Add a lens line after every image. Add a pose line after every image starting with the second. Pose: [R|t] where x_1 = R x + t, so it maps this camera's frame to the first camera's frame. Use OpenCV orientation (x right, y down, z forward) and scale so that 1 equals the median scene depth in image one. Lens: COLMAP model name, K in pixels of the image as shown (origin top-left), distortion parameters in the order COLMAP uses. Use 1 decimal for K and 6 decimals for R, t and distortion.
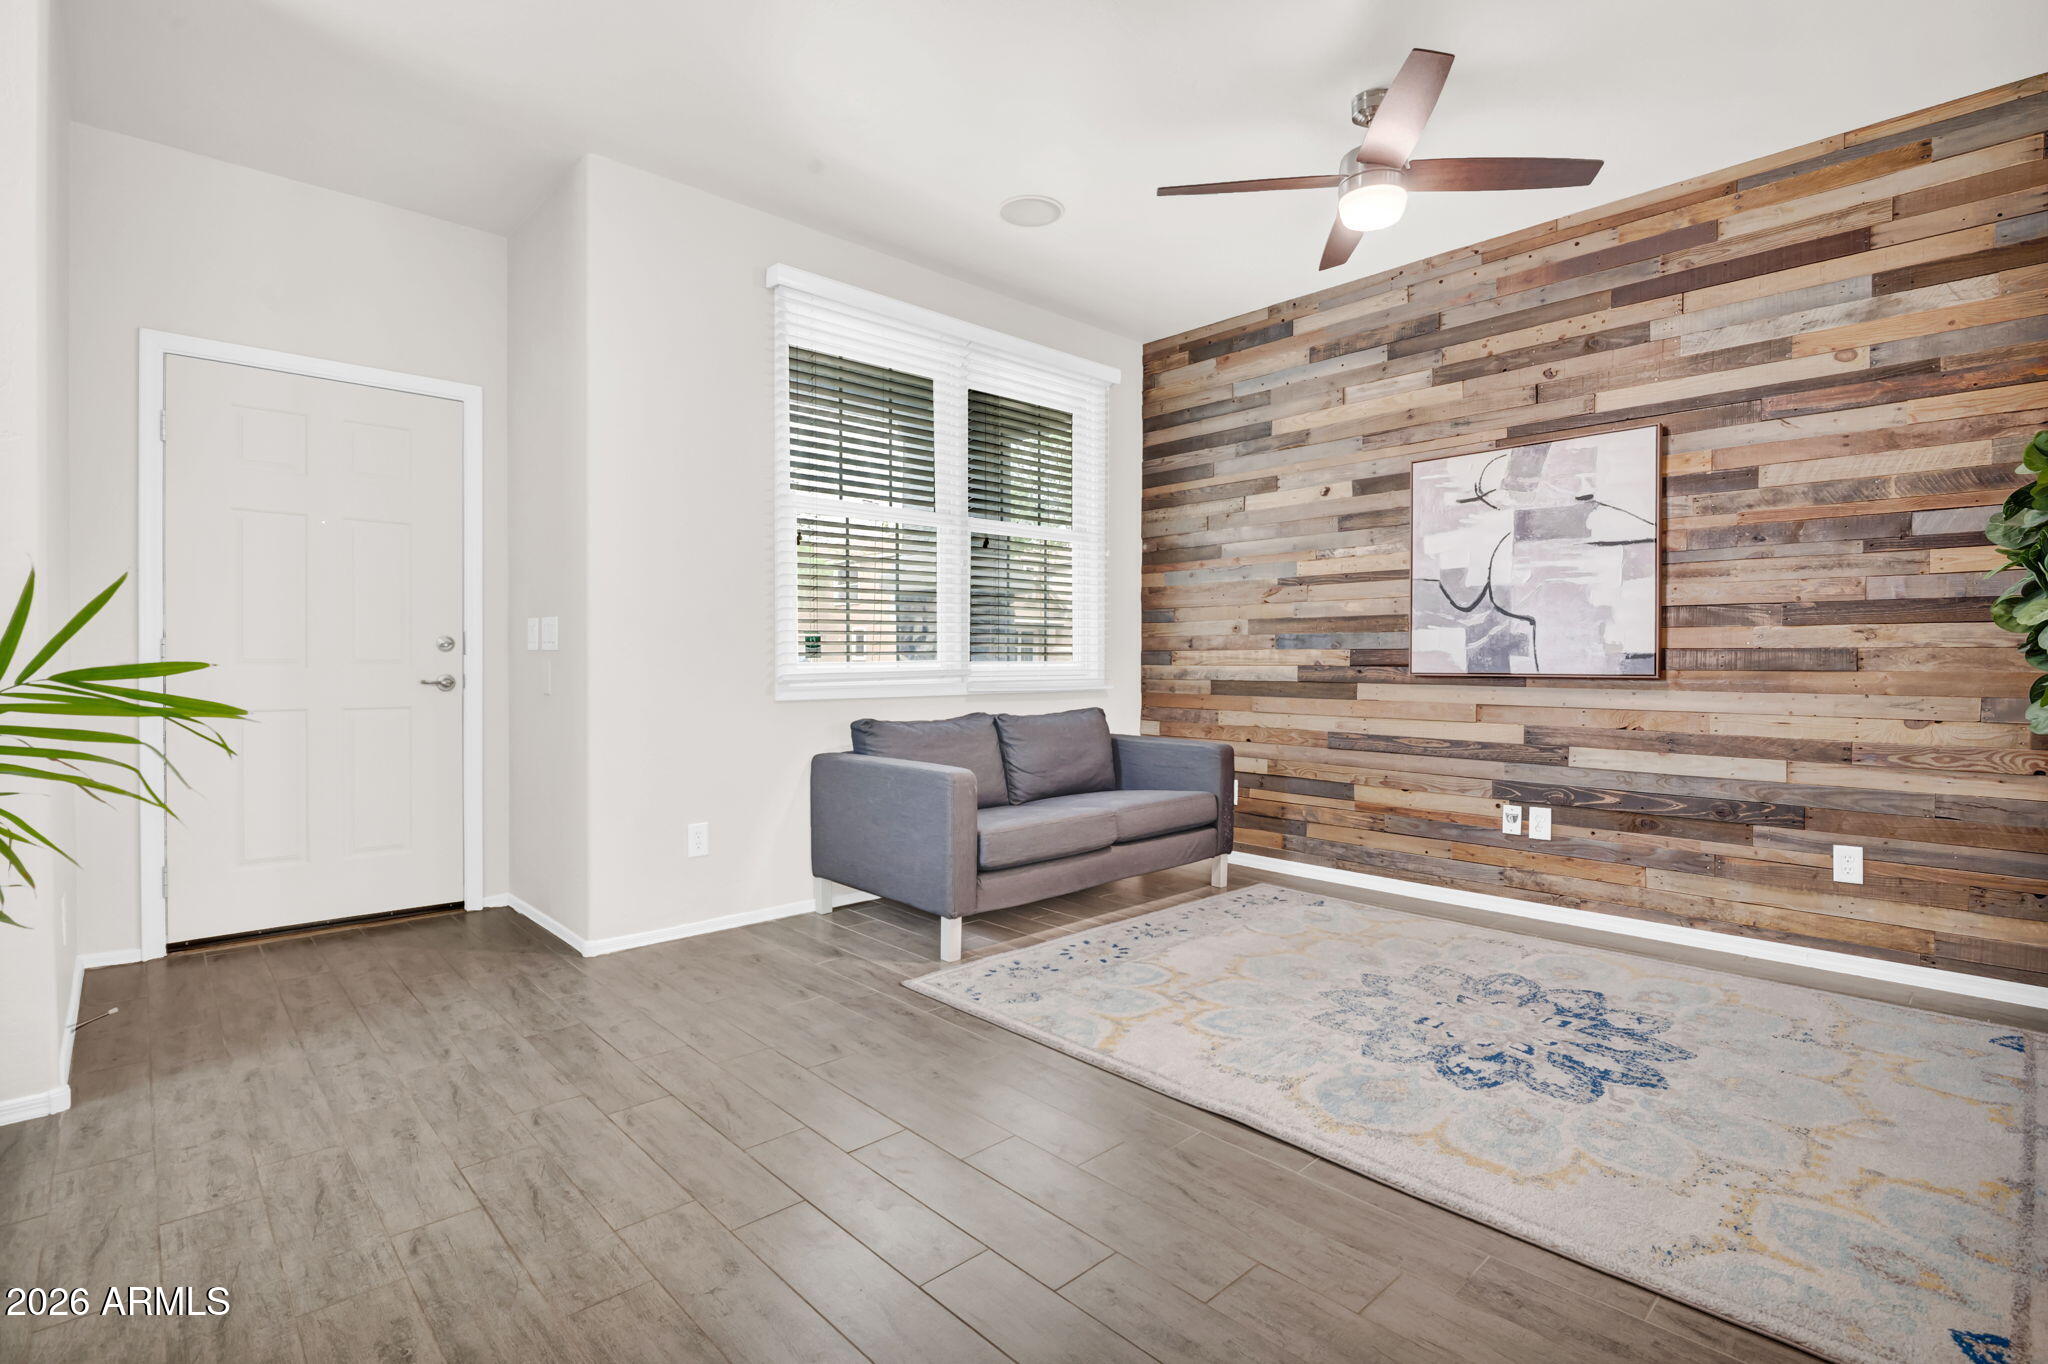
lens RADIAL K [[968.0, 0, 1016.5], [0, 968.0, 675.7], [0, 0, 1]] dist [-0.012088, -0.006326]
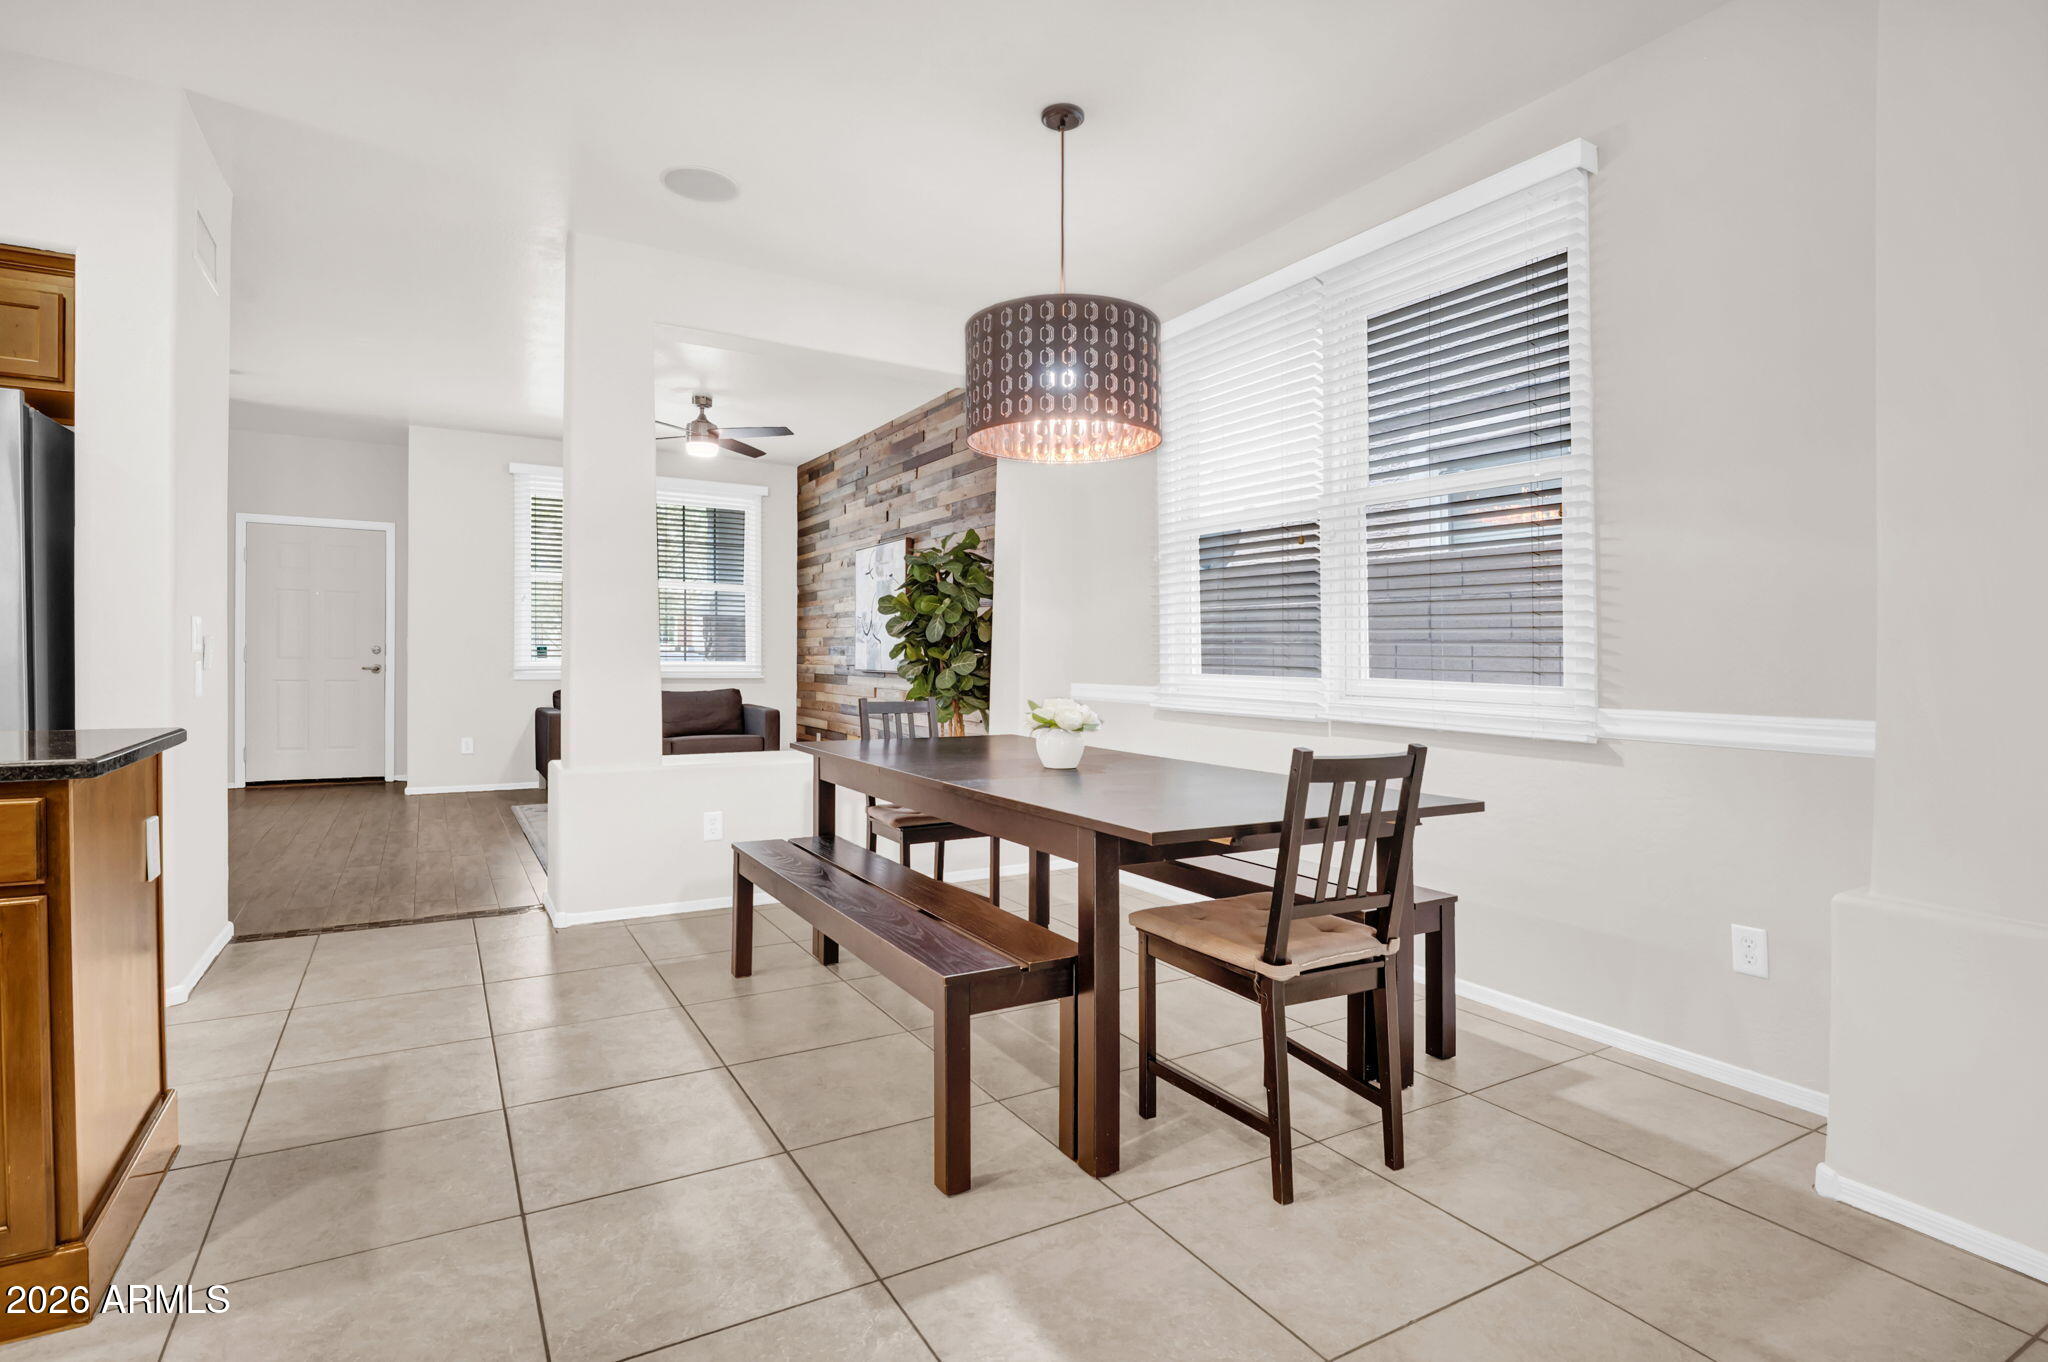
lens RADIAL K [[968.0, 0, 1016.8], [0, 968.0, 651.0], [0, 0, 1]] dist [-0.012088, -0.006326]
pose [[0.980412, 0.007483, -0.196816, 1.497606], [-0.012609, 0.999613, -0.024803, 0.004223], [0.196554, 0.026799, 0.980127, -0.957774]]
